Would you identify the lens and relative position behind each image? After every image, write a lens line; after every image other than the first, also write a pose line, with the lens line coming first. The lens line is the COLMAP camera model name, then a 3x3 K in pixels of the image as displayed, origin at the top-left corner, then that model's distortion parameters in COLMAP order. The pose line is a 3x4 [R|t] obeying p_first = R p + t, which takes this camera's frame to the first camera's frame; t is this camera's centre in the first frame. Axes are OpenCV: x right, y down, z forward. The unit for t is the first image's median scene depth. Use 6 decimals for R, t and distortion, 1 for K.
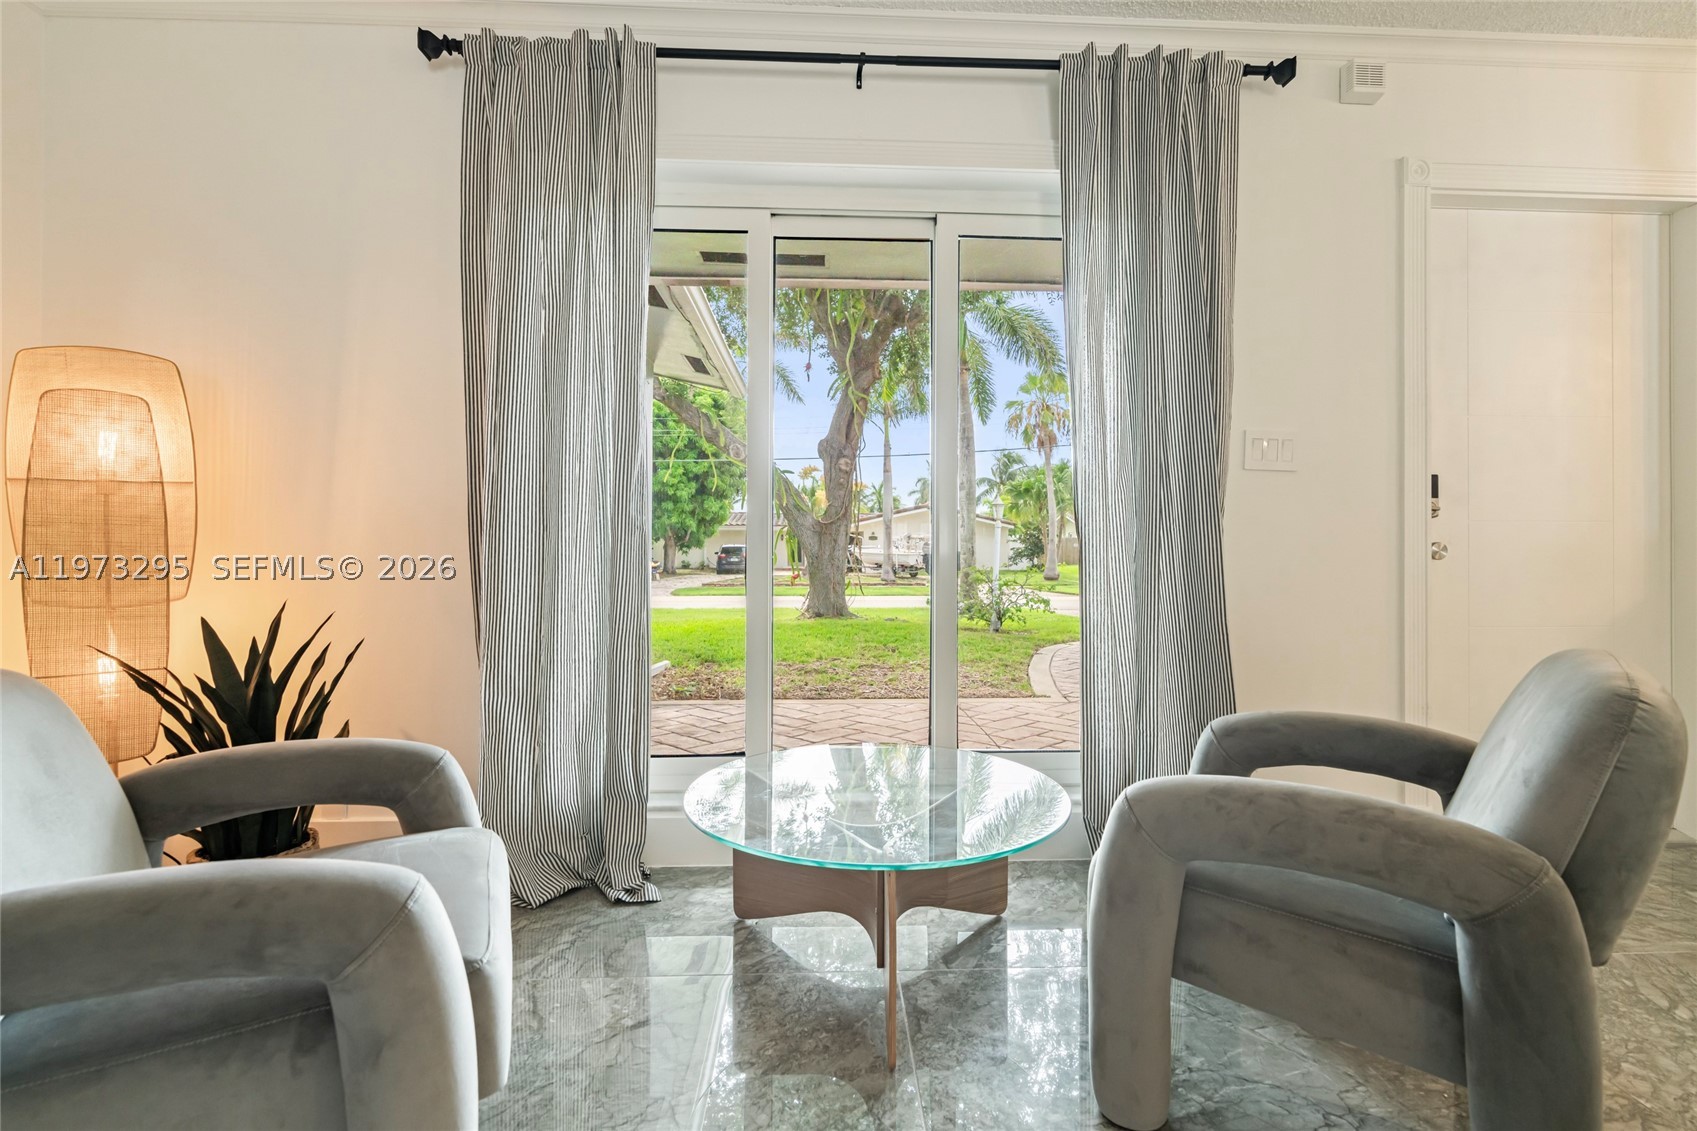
lens RADIAL K [[776.9, 0, 846.5], [0, 776.9, 571.7], [0, 0, 1]] dist [0.001165, -0.000096]
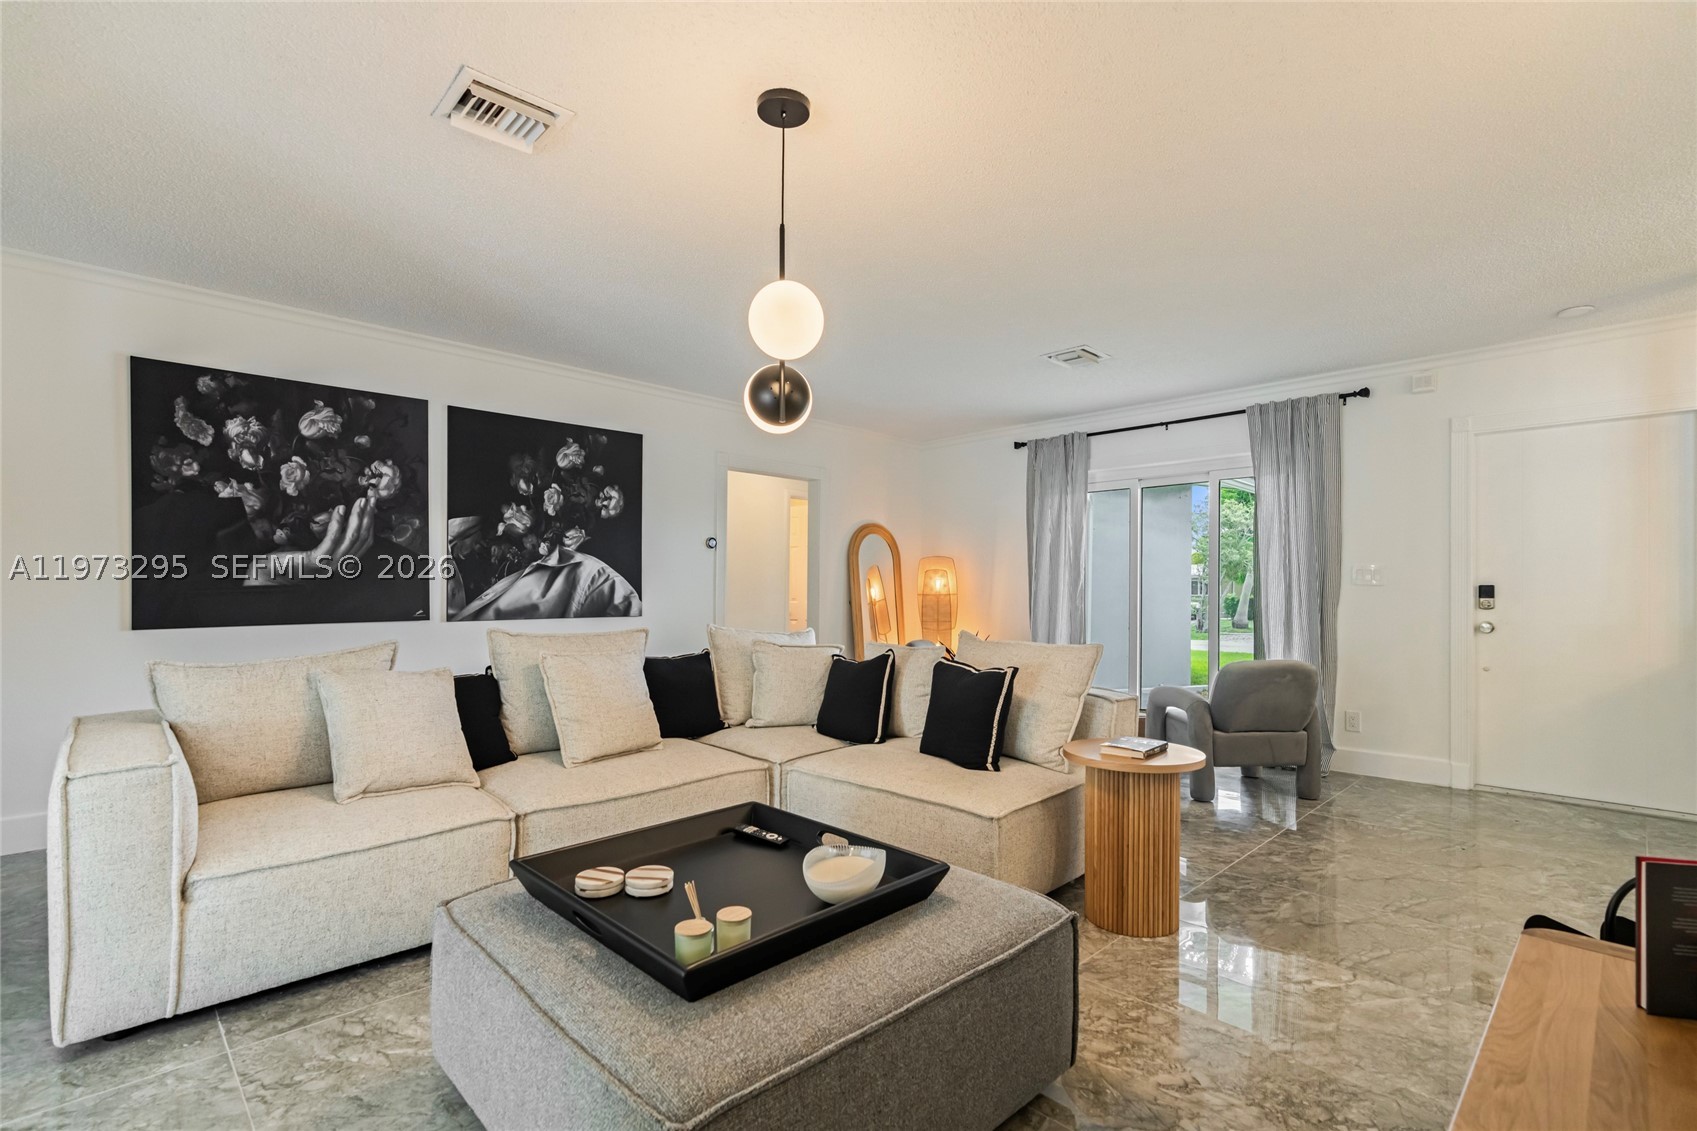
lens RADIAL K [[776.9, 0, 843.2], [0, 776.9, 570.1], [0, 0, 1]] dist [0.001165, -0.000096]
pose [[0.663285, -0.018022, -0.748150, 1.237191], [0.005348, 0.999799, -0.019343, -0.146102], [0.748348, 0.008828, 0.663248, -1.466893]]
